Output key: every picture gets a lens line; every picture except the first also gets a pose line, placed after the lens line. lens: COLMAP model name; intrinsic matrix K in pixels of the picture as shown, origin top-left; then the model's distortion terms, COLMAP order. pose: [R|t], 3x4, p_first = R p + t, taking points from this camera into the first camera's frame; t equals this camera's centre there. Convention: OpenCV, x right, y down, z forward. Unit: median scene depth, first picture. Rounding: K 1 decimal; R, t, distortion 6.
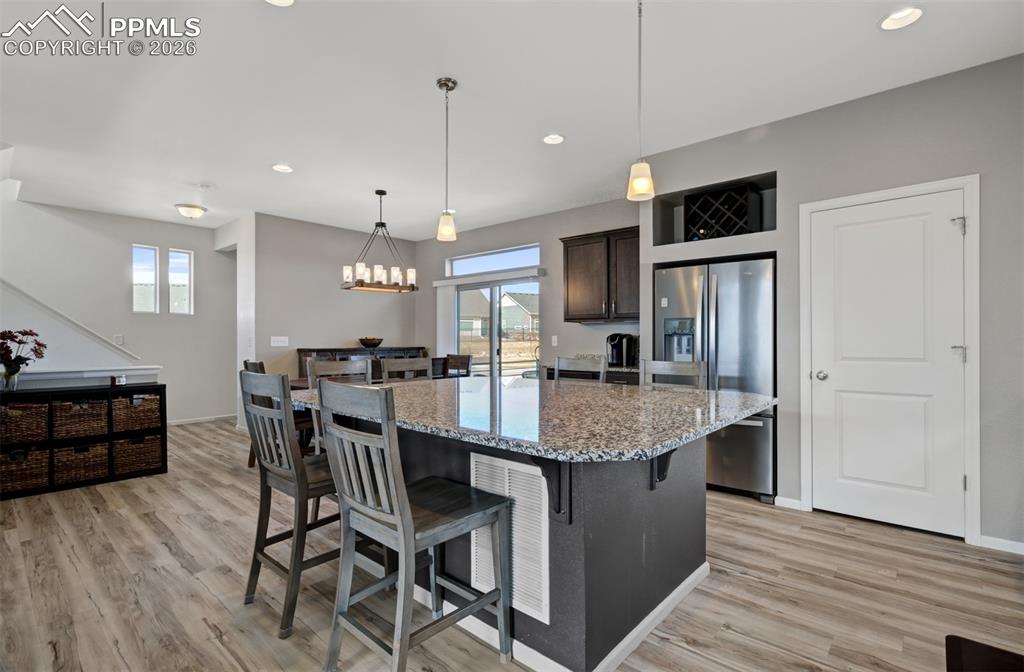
lens RADIAL K [[473.8, 0, 514.2], [0, 473.8, 342.6], [0, 0, 1]] dist [0.000731, 0.002178]
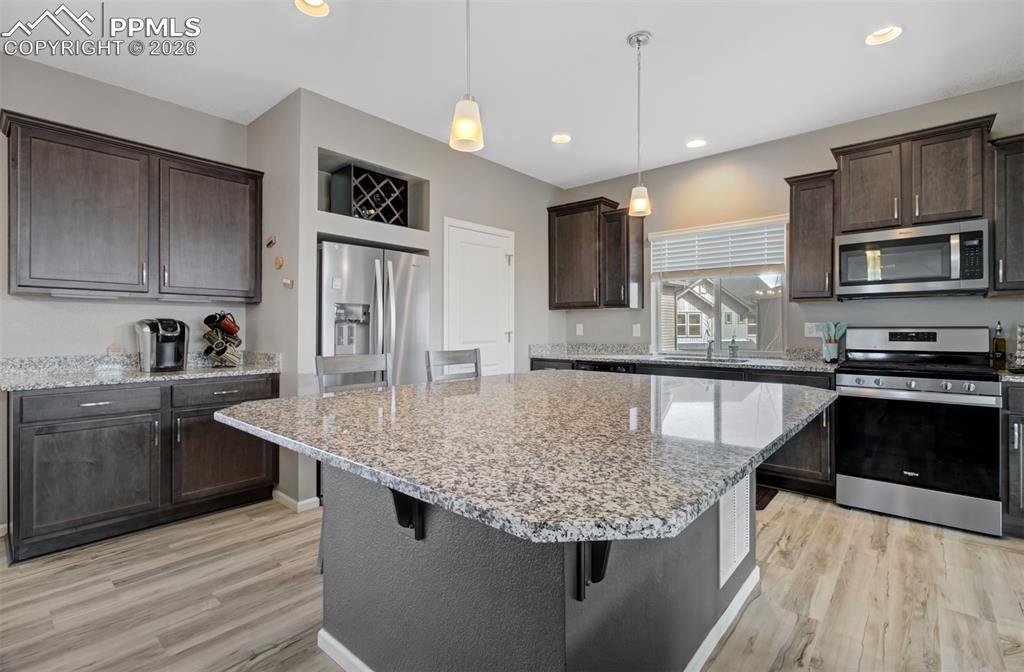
lens RADIAL K [[473.8, 0, 514.8], [0, 473.8, 330.1], [0, 0, 1]] dist [0.000731, 0.002178]
pose [[-0.016229, -0.001571, 0.999867, -0.723676], [0.007436, 0.999971, 0.001691, -0.002958], [-0.999841, 0.007463, -0.016217, 0.996777]]
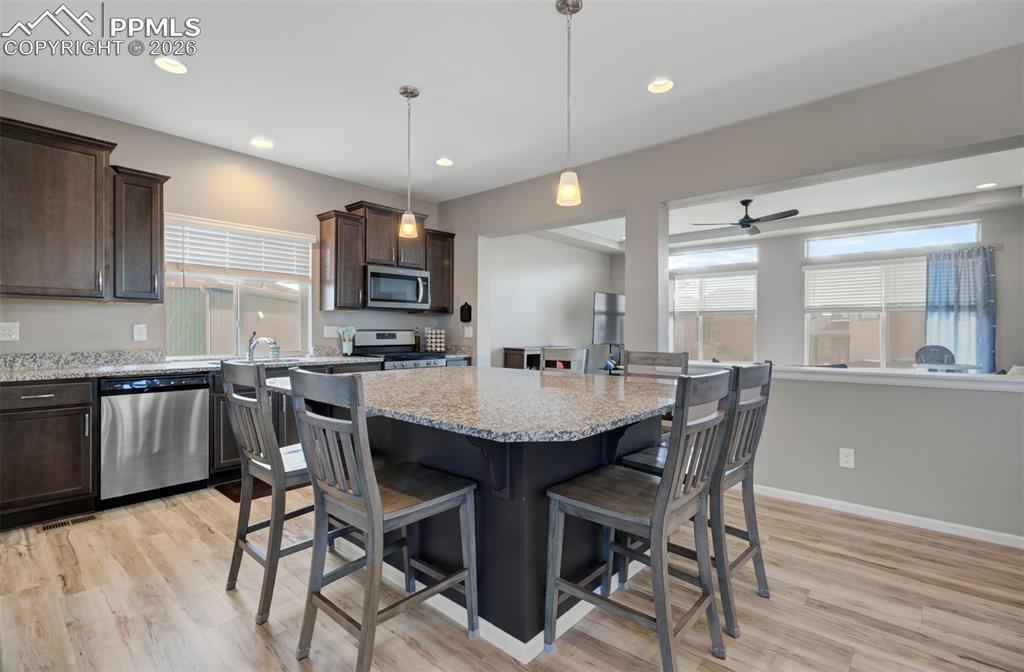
lens RADIAL K [[473.8, 0, 523.4], [0, 473.8, 334.1], [0, 0, 1]] dist [0.000731, 0.002178]
pose [[-0.999835, -0.001075, -0.018151, -0.055441], [-0.001319, 0.999909, 0.013433, -0.010731], [0.018135, 0.013454, -0.999745, 1.864332]]
